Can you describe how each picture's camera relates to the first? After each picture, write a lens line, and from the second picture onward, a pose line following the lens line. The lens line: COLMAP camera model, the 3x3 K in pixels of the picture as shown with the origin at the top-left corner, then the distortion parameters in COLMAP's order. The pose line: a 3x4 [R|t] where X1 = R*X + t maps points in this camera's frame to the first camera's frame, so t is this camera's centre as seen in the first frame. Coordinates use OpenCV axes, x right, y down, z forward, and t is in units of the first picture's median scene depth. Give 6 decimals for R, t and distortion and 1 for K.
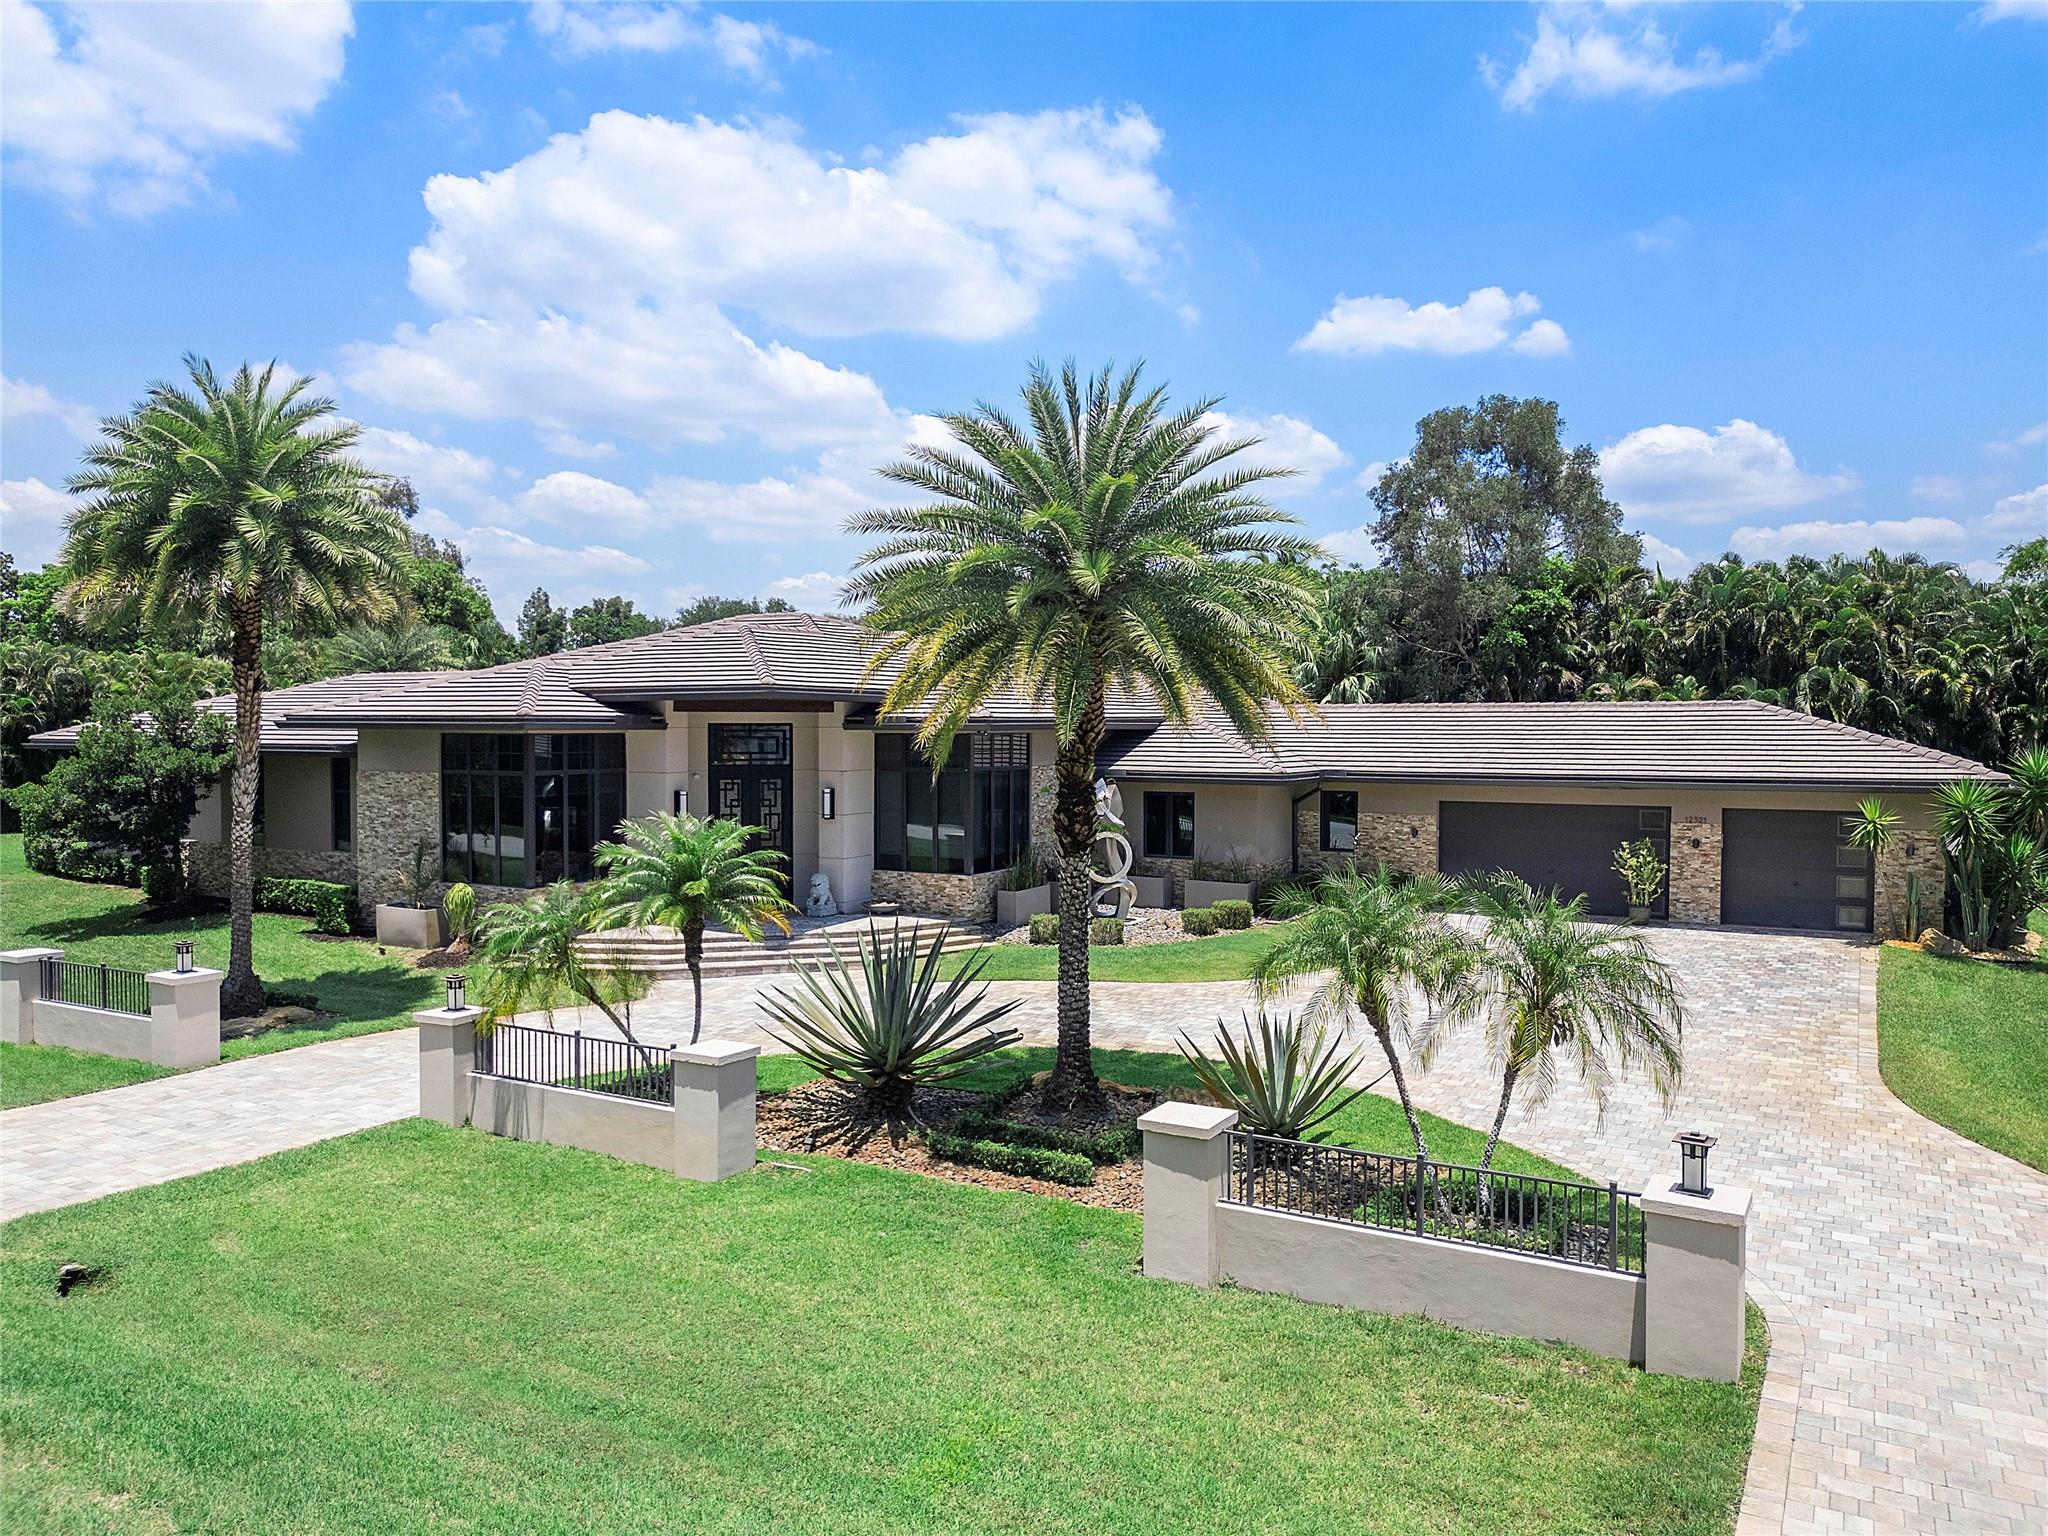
lens RADIAL K [[1454.2, 0, 1019.8], [0, 1454.2, 777.4], [0, 0, 1]] dist [0.064243, -0.063207]
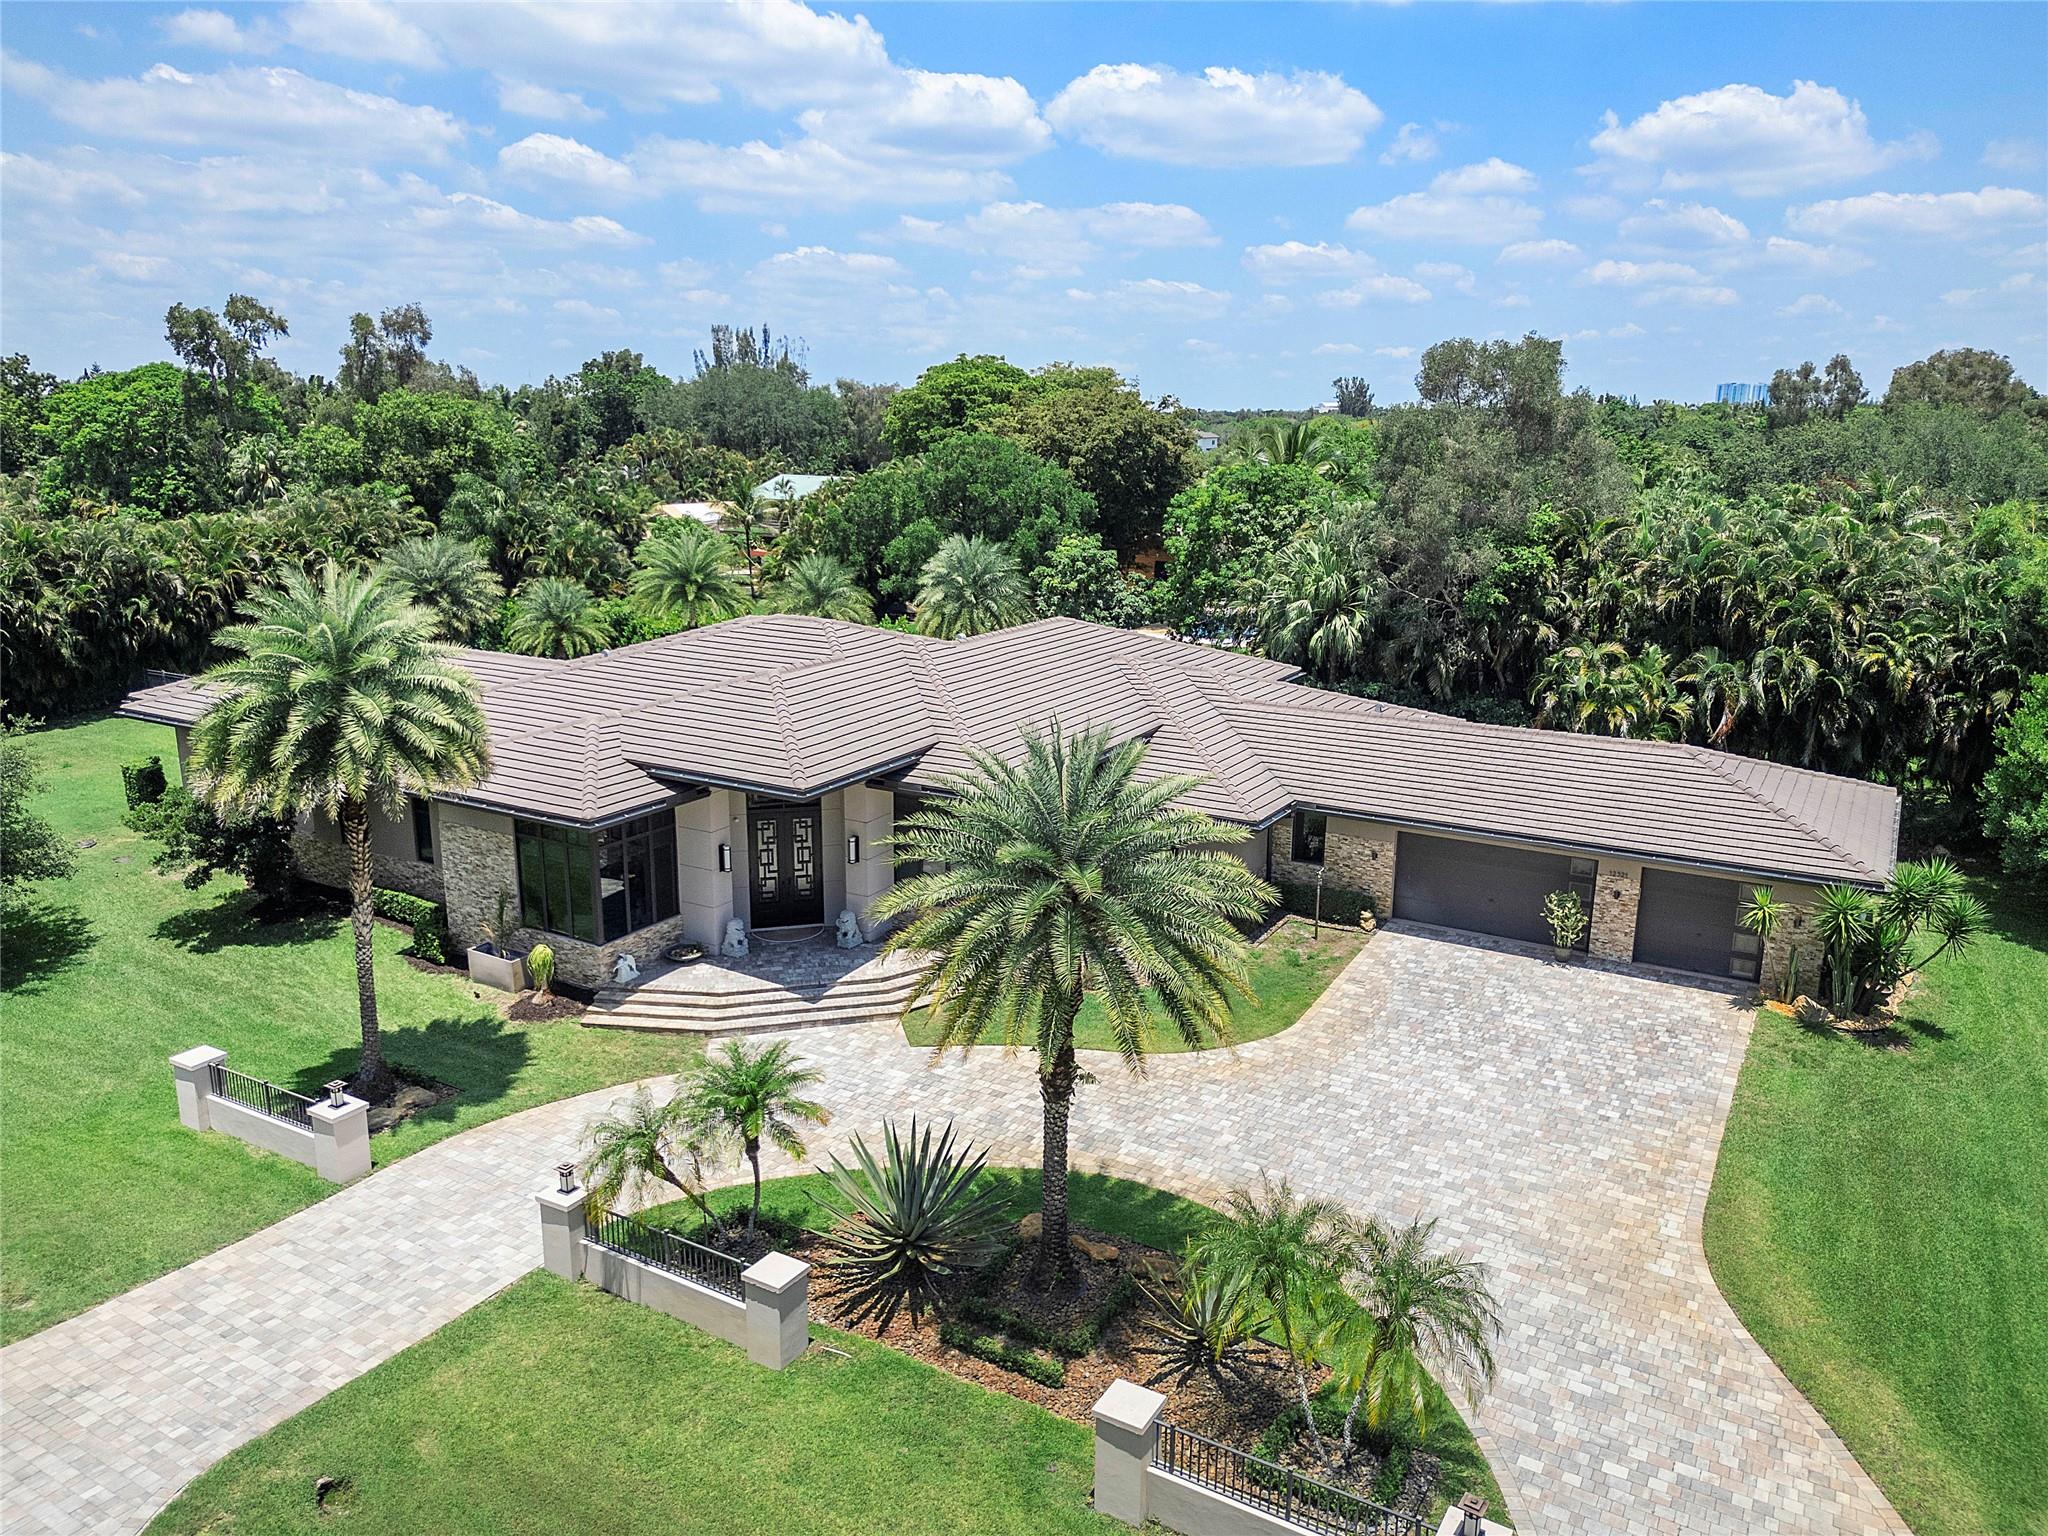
lens RADIAL K [[1454.2, 0, 1019.8], [0, 1454.2, 777.4], [0, 0, 1]] dist [0.064243, -0.063207]
pose [[0.999902, 0.008049, -0.011469, 0.010772], [-0.005517, 0.978585, 0.205770, -0.275337], [0.012879, -0.205686, 0.978533, -0.098024]]
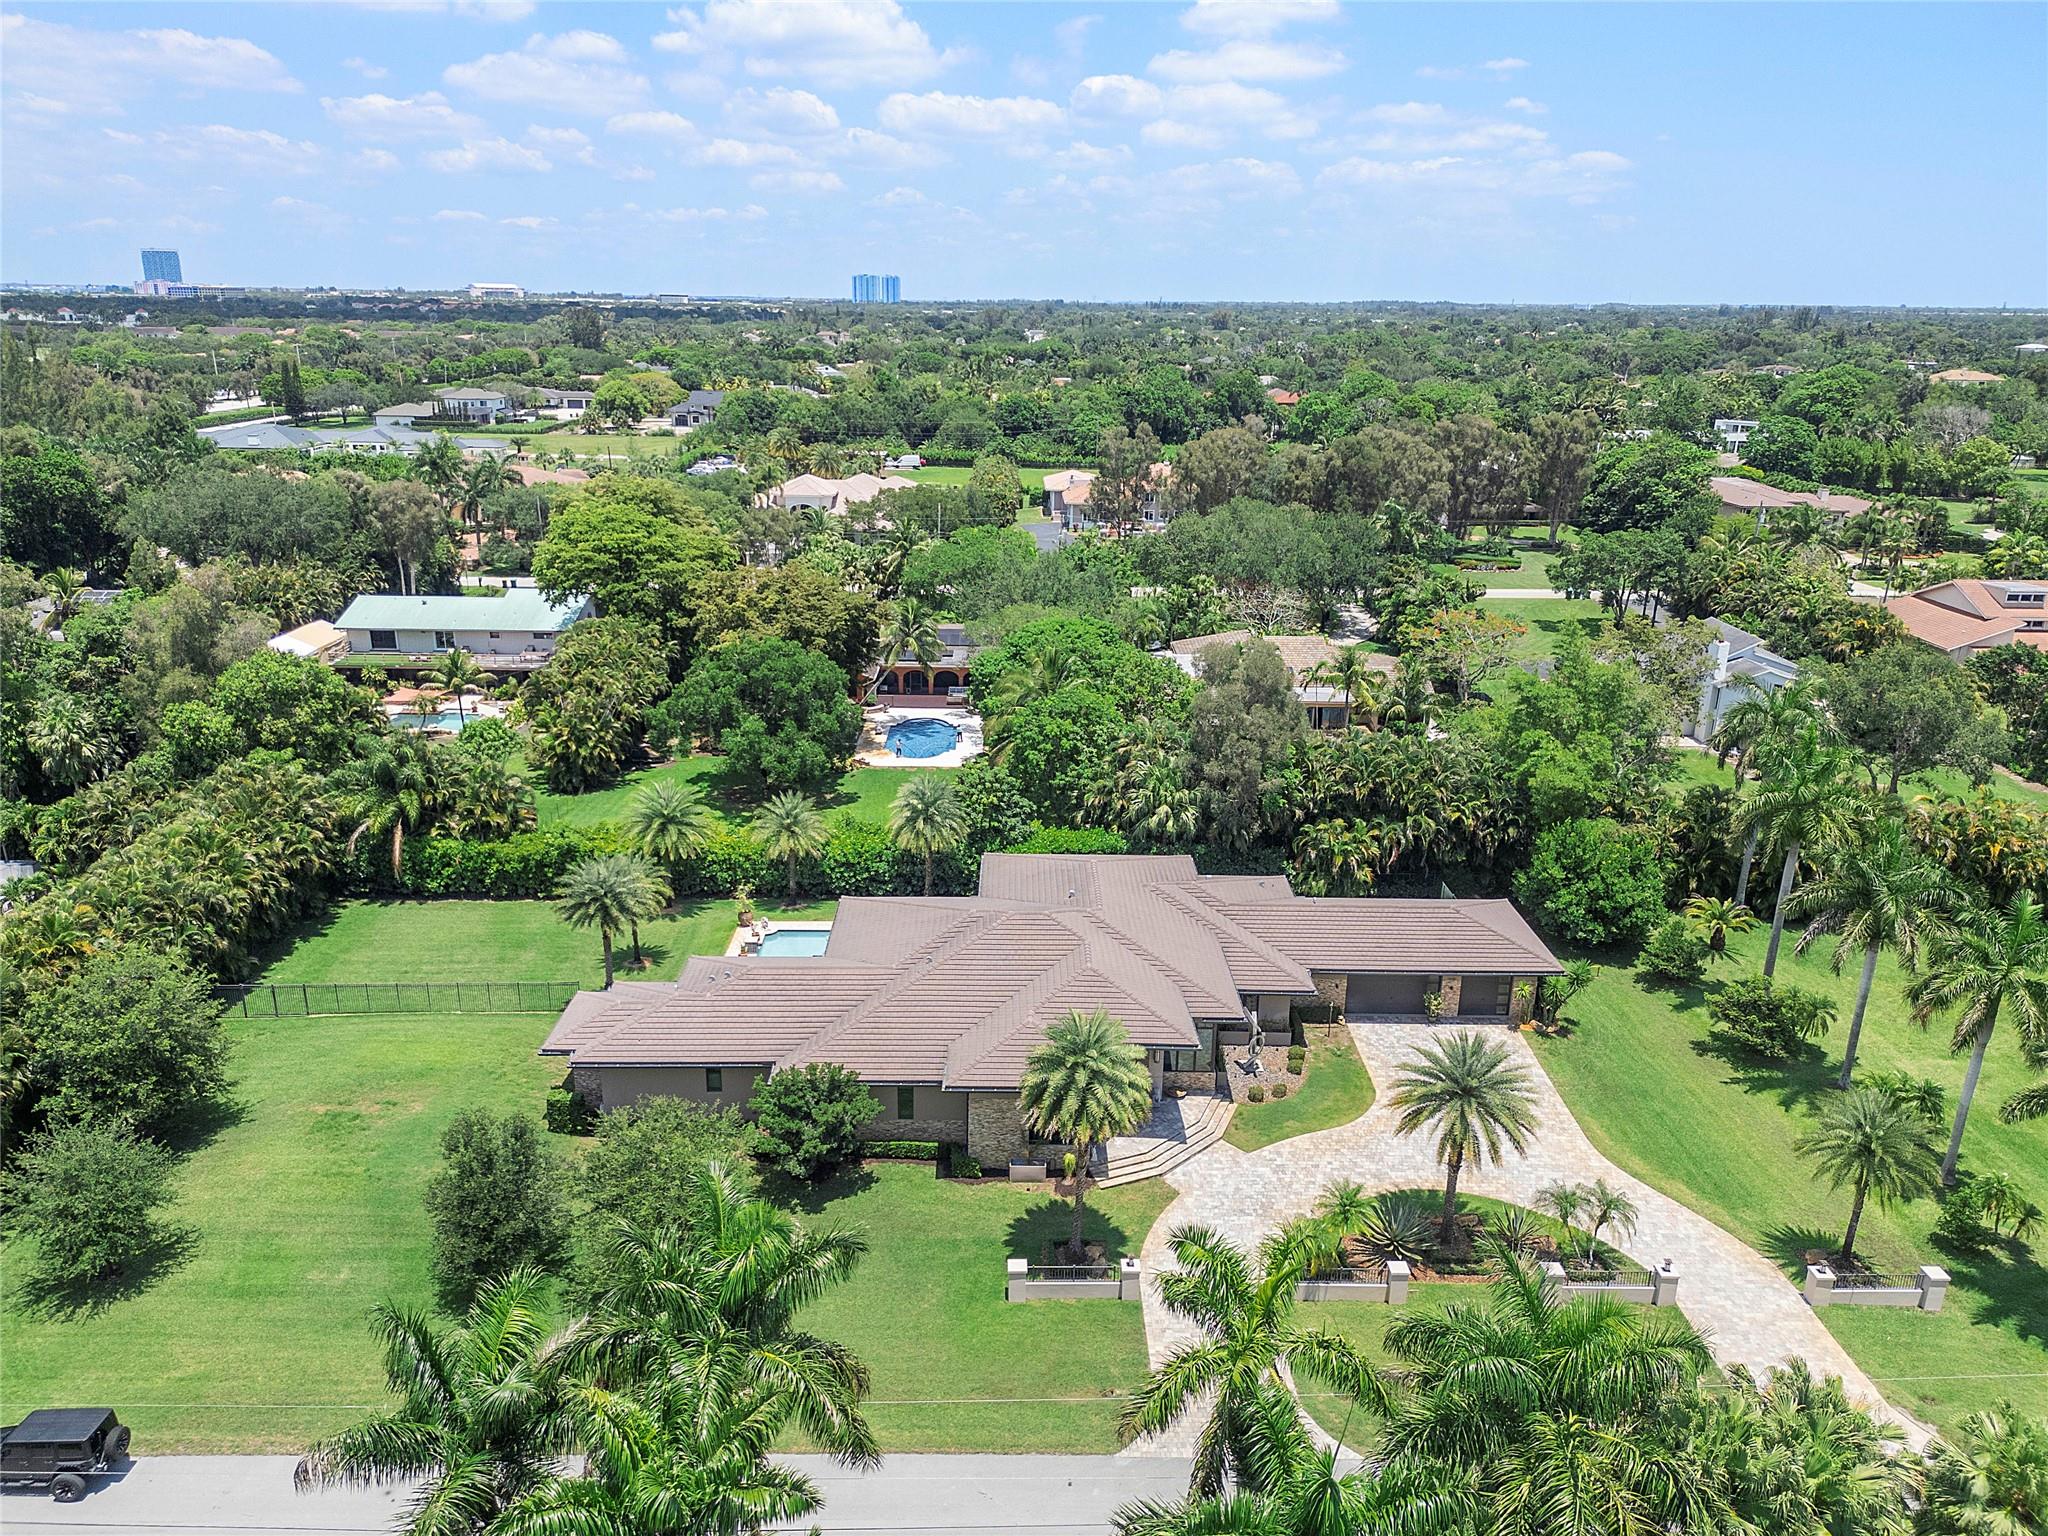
lens RADIAL K [[1454.2, 0, 1019.8], [0, 1454.2, 777.4], [0, 0, 1]] dist [0.064243, -0.063207]
pose [[0.858731, -0.149224, 0.490217, -1.312919], [0.005835, 0.959444, 0.281837, -0.988762], [-0.512393, -0.239162, 0.824775, -0.563287]]
